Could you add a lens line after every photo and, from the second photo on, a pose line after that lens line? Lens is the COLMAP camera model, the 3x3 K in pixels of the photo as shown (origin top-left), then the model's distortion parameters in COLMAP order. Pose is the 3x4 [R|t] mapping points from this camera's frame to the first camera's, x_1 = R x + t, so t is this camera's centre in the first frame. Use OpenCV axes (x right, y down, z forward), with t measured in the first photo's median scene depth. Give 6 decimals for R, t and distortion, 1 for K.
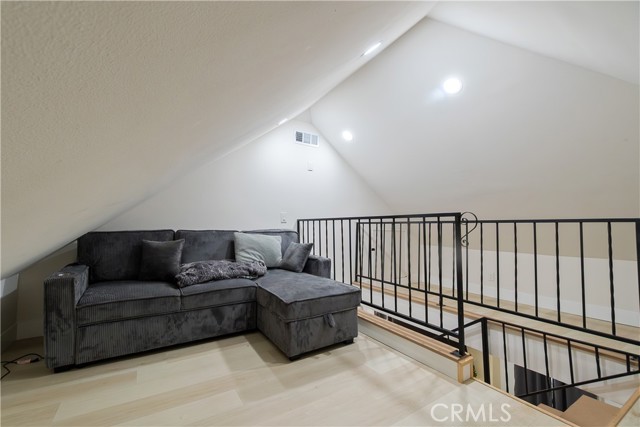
lens RADIAL K [[275.5, 0, 314.3], [0, 275.5, 217.0], [0, 0, 1]] dist [-0.003283, 0.001079]
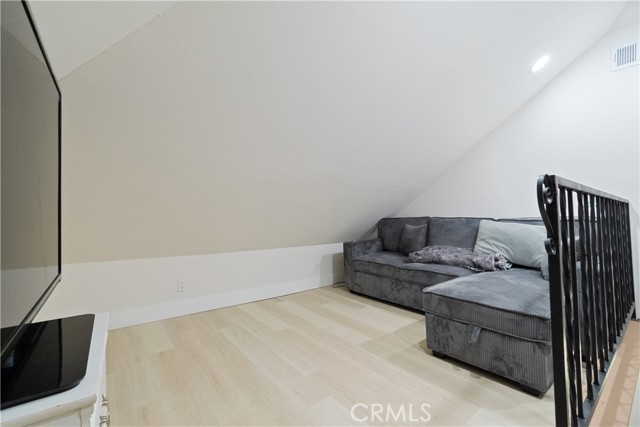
lens RADIAL K [[275.5, 0, 313.8], [0, 275.5, 215.2], [0, 0, 1]] dist [-0.003283, 0.001079]
pose [[0.110375, -0.005595, -0.993874, 0.757692], [0.037862, 0.999282, -0.001420, 0.027440], [0.993169, -0.037473, 0.110508, 0.472418]]
